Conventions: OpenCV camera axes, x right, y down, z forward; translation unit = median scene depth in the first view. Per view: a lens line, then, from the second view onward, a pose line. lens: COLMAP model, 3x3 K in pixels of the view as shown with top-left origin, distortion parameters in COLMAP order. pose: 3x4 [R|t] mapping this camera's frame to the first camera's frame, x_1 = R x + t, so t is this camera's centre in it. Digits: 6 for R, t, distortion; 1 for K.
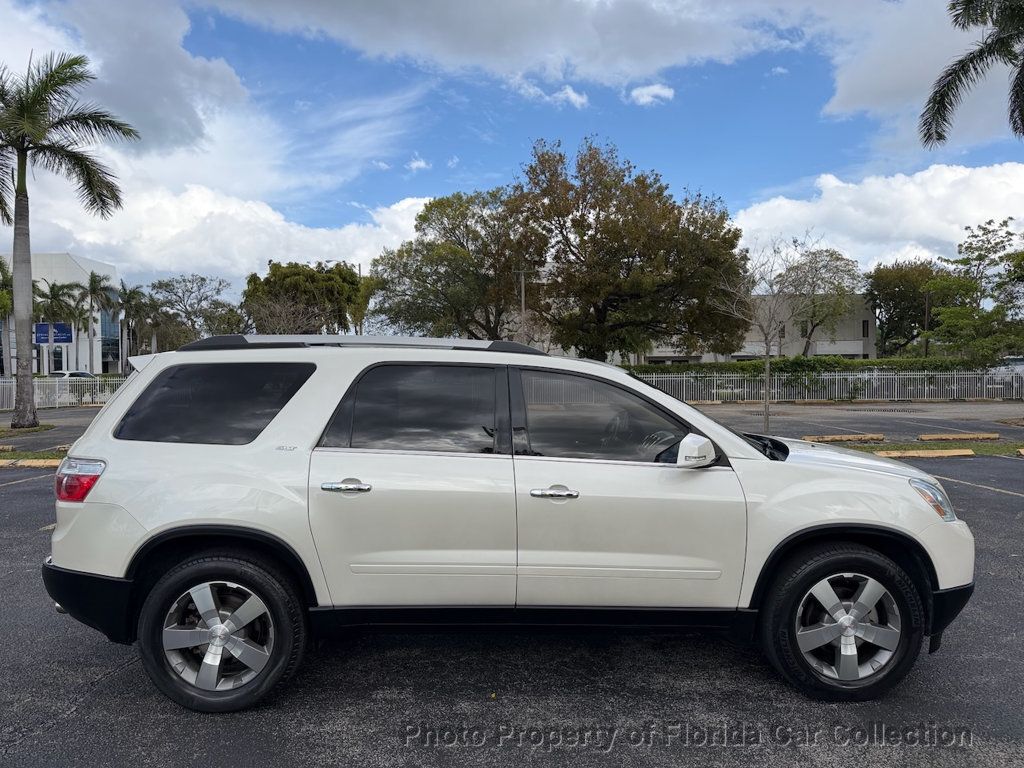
lens RADIAL K [[732.3, 0, 512.0], [0, 732.3, 384.0], [0, 0, 1]] dist [0.048085, -0.056118]
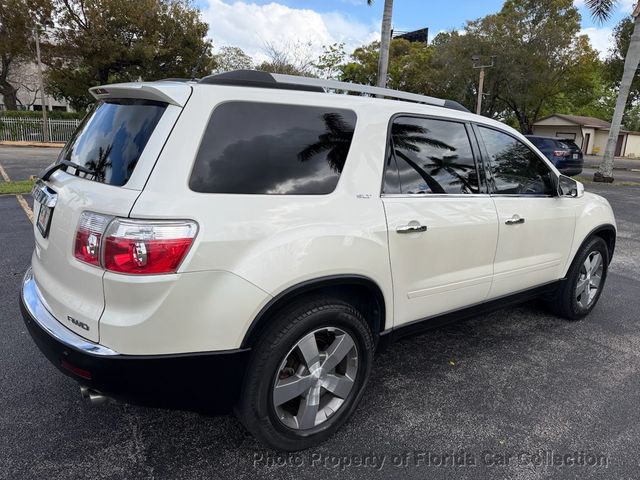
lens RADIAL K [[453.8, 0, 321.5], [0, 453.8, 245.9], [0, 0, 1]] dist [0.044366, -0.033184]
pose [[0.810915, -0.104324, 0.575790, -0.068826], [-0.038705, 0.972262, 0.230669, 0.001009], [-0.583883, -0.209339, 0.784384, 0.049175]]
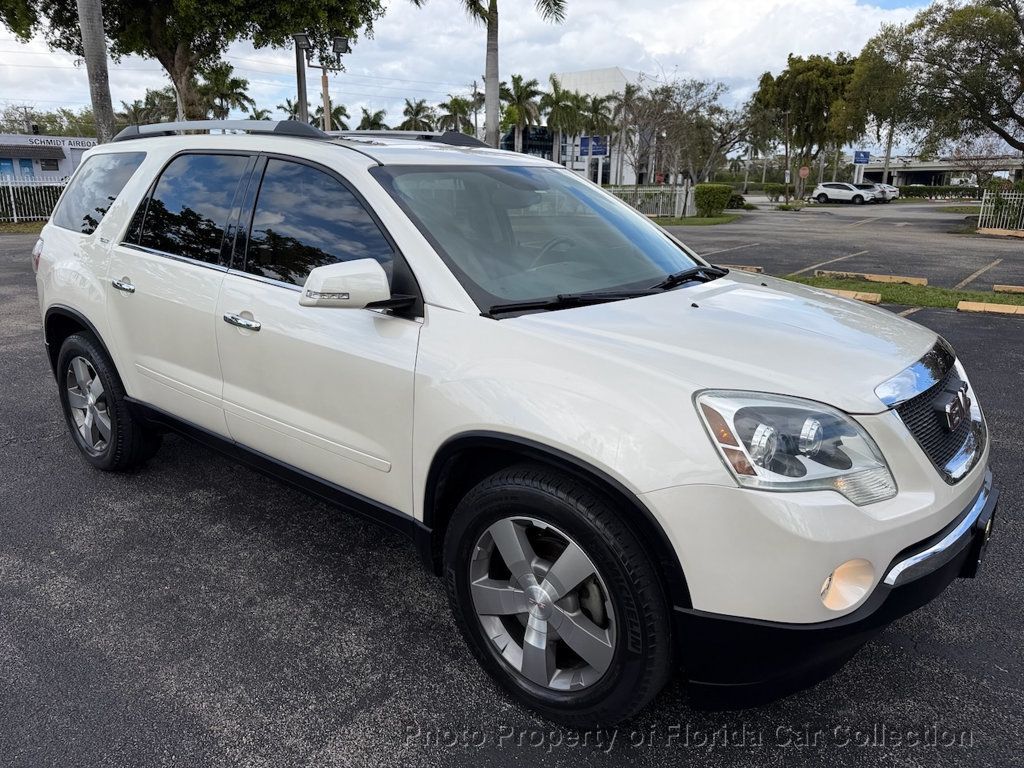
lens RADIAL K [[732.3, 0, 512.0], [0, 732.3, 384.0], [0, 0, 1]] dist [0.048085, -0.056118]
pose [[0.752564, 0.187327, -0.631313, 0.075519], [-0.027077, 0.966677, 0.254562, 0.000223], [0.657962, -0.174480, 0.732559, 0.055265]]
